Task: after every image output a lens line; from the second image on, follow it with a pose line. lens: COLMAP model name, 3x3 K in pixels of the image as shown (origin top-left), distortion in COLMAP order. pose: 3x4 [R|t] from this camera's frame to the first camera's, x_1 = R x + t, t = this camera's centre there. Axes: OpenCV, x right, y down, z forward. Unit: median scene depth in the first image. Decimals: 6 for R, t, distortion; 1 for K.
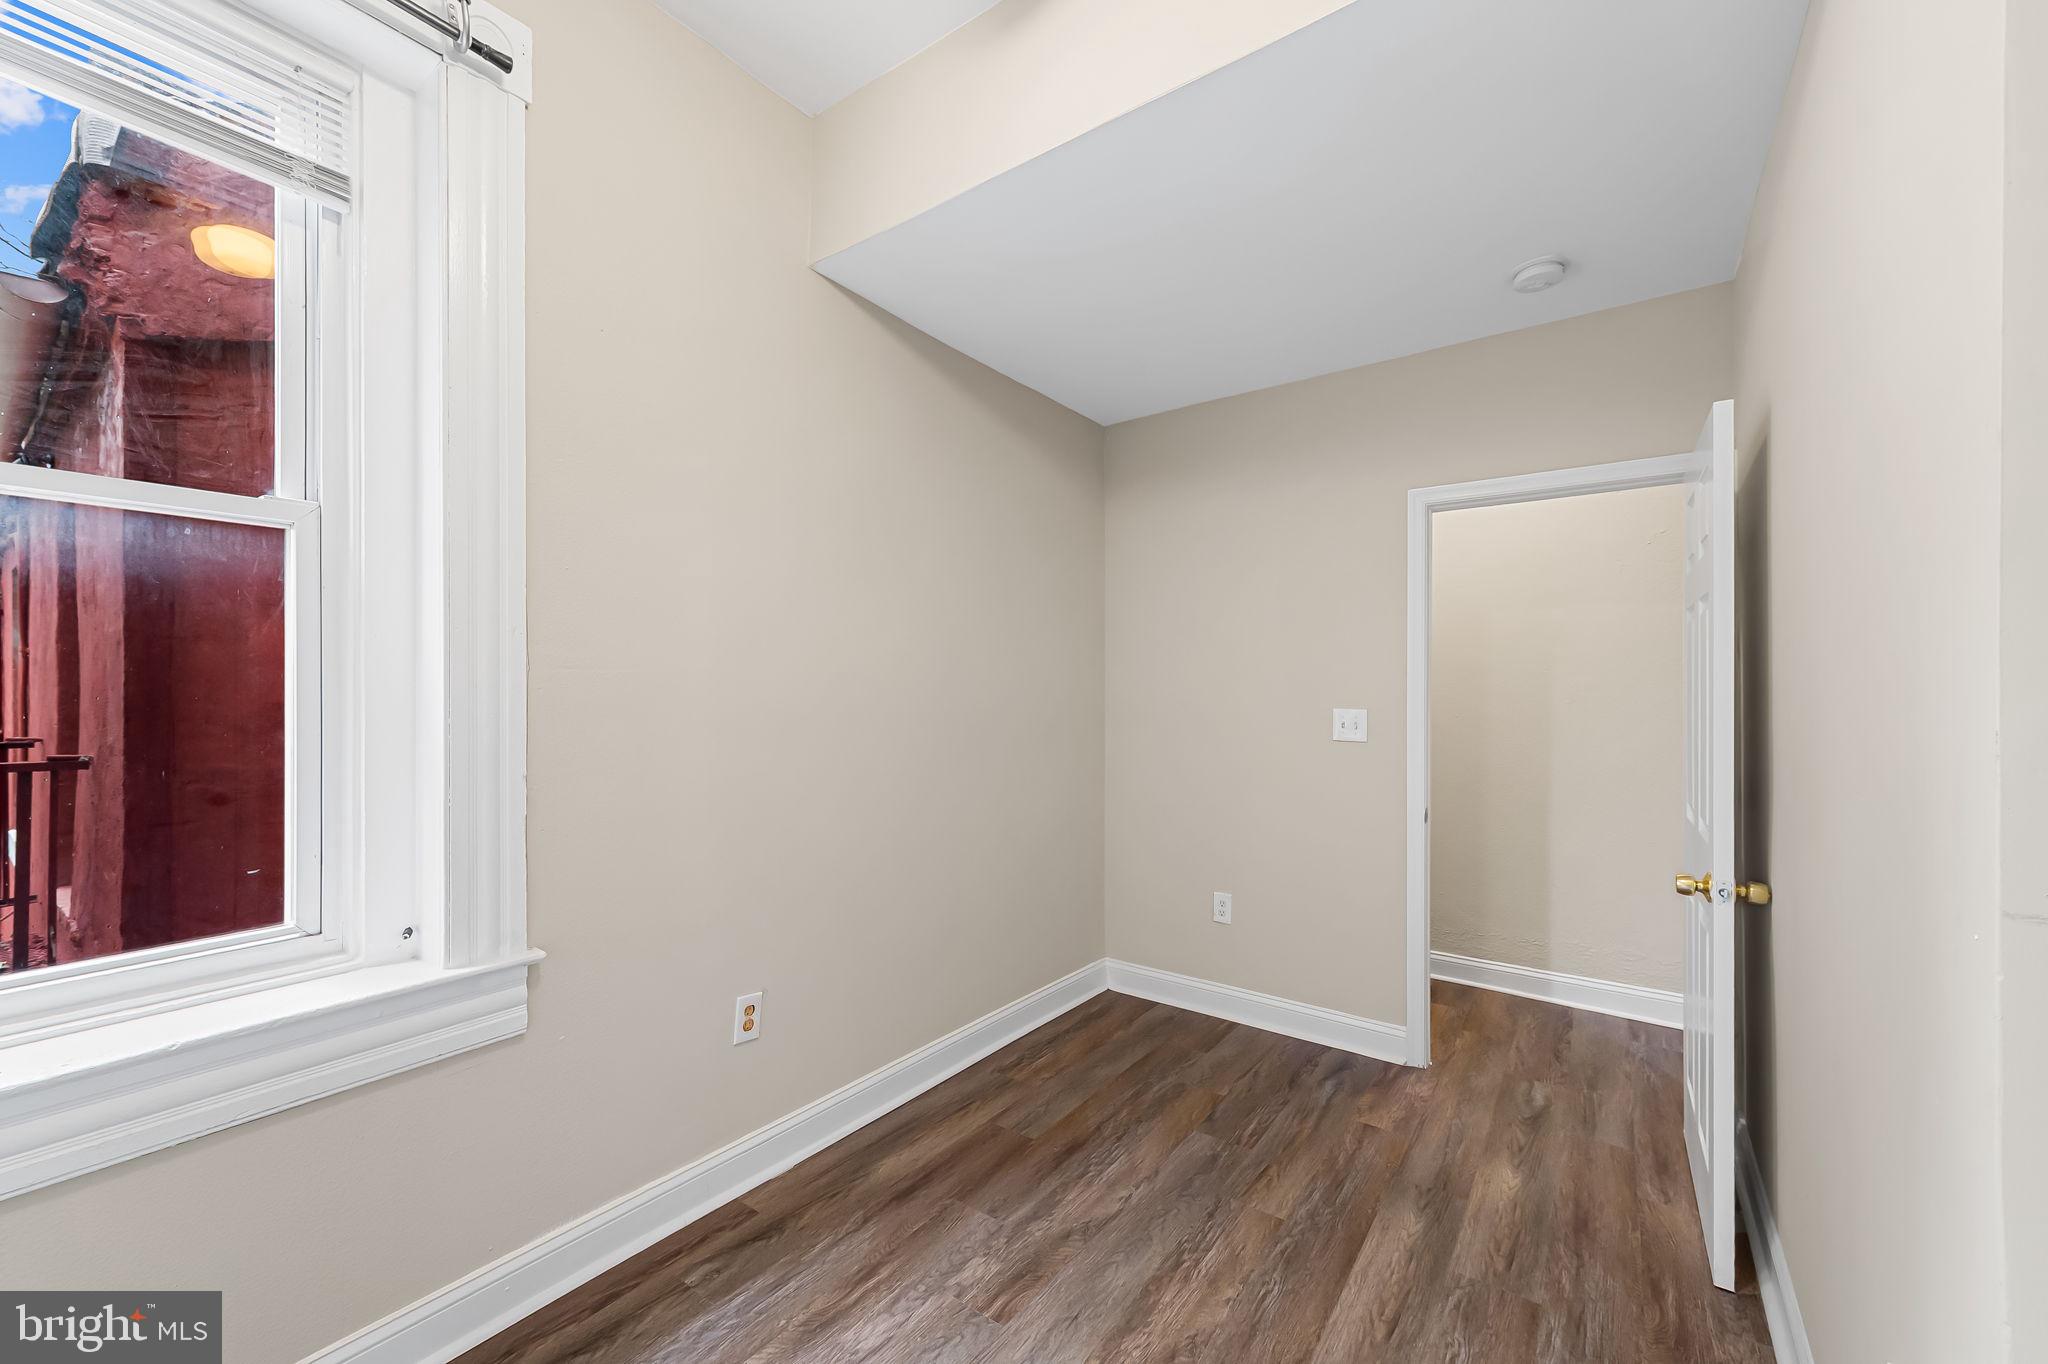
lens RADIAL K [[813.6, 0, 1028.1], [0, 813.6, 690.1], [0, 0, 1]] dist [0.006911, -0.001567]
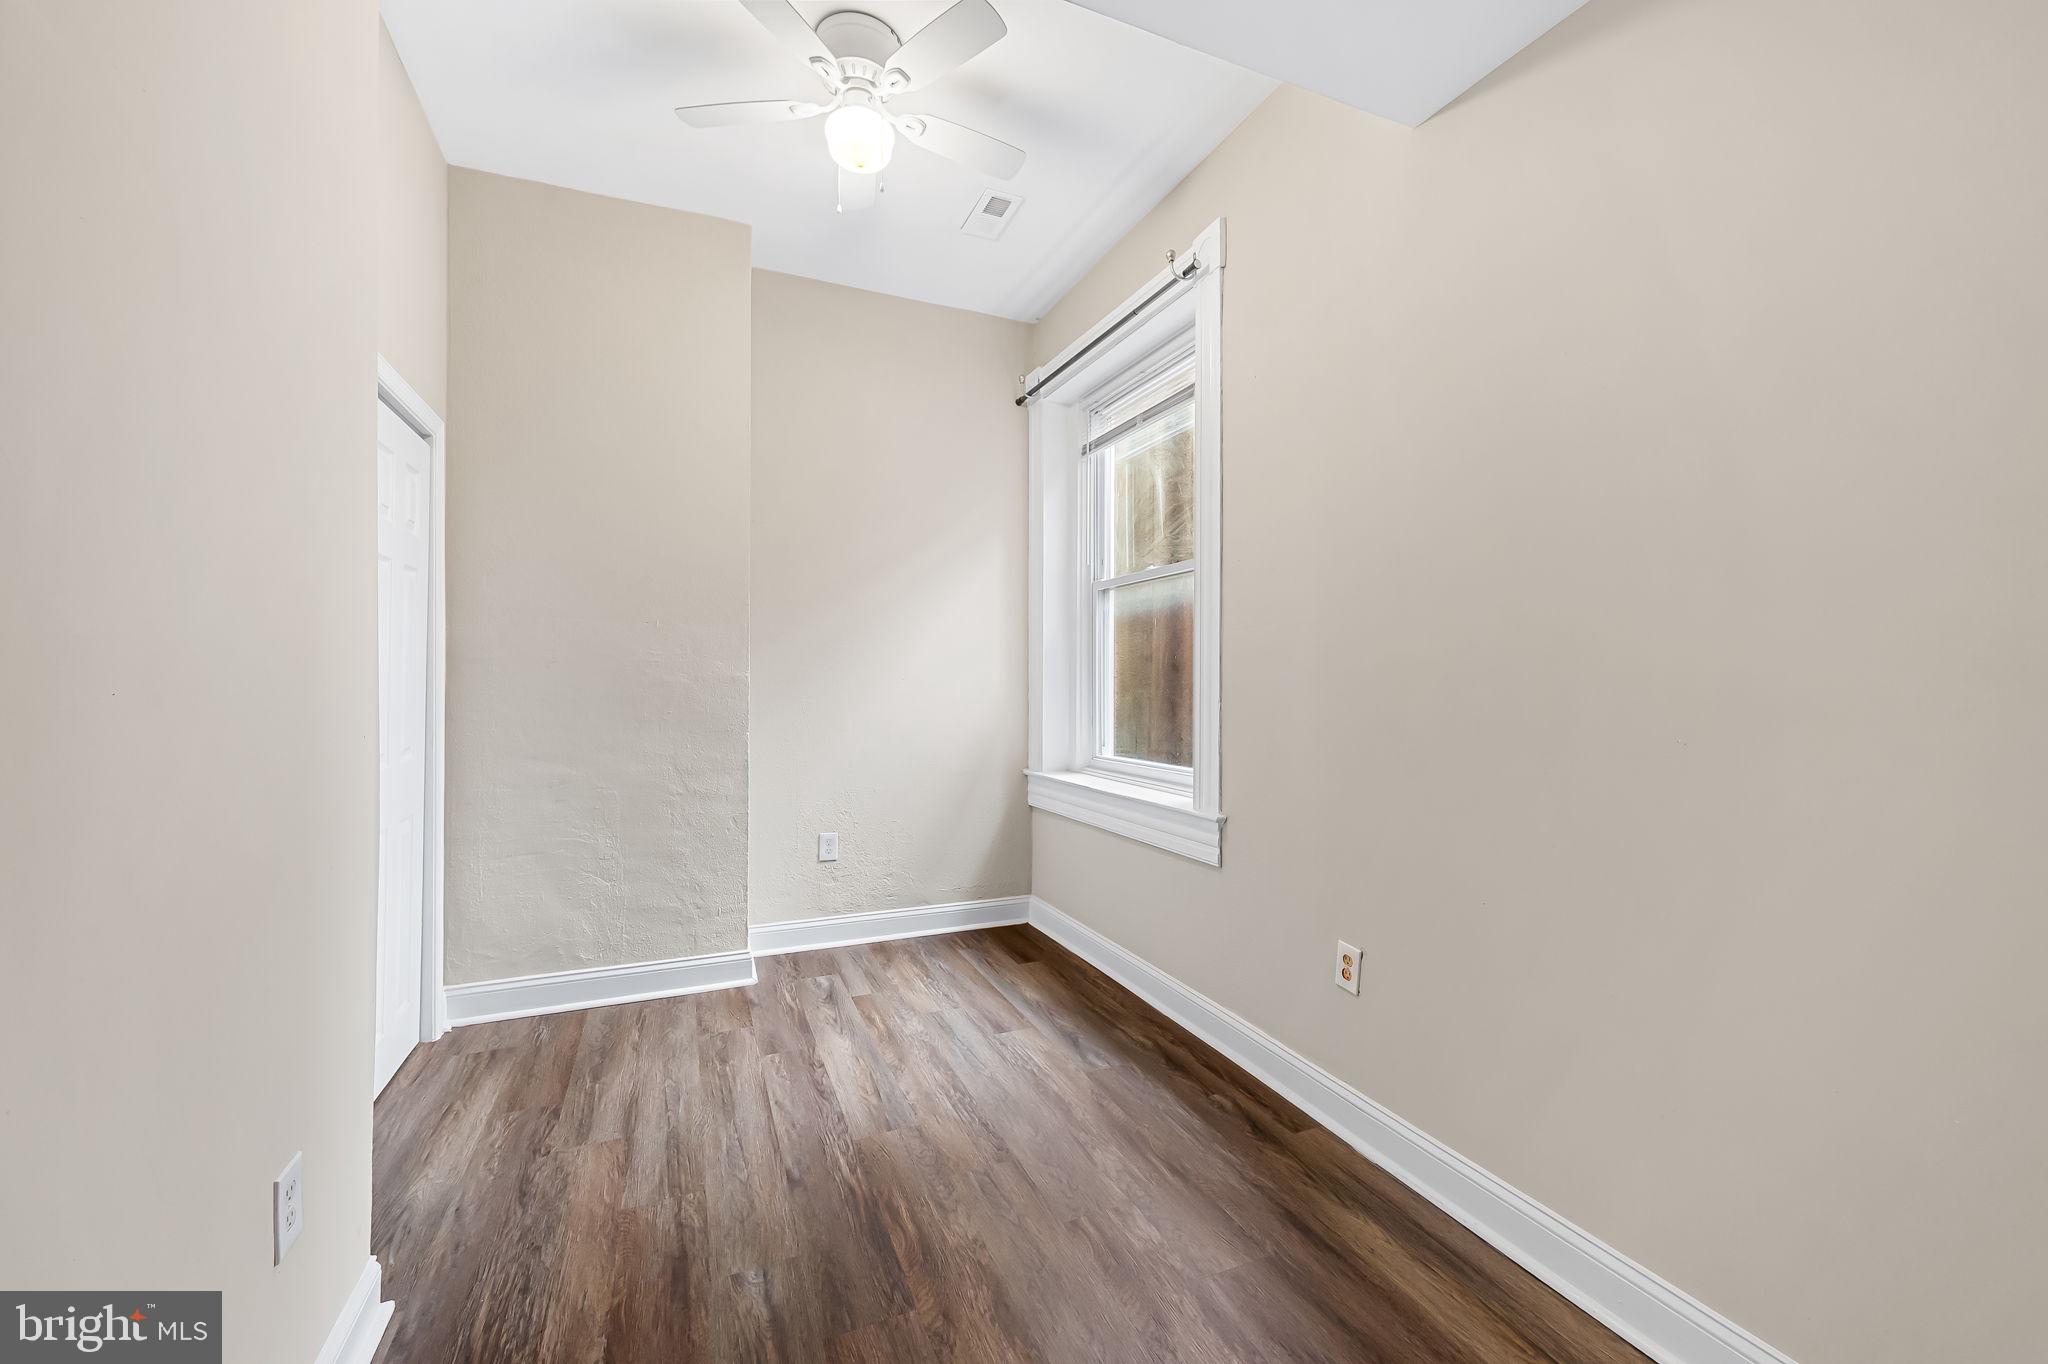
lens RADIAL K [[813.6, 0, 1029.2], [0, 813.6, 681.0], [0, 0, 1]] dist [0.006911, -0.001567]
pose [[-0.517433, -0.005735, -0.855704, 0.824021], [-0.001511, 0.999982, -0.005789, 0.068638], [0.855722, -0.001702, -0.517433, 1.372177]]
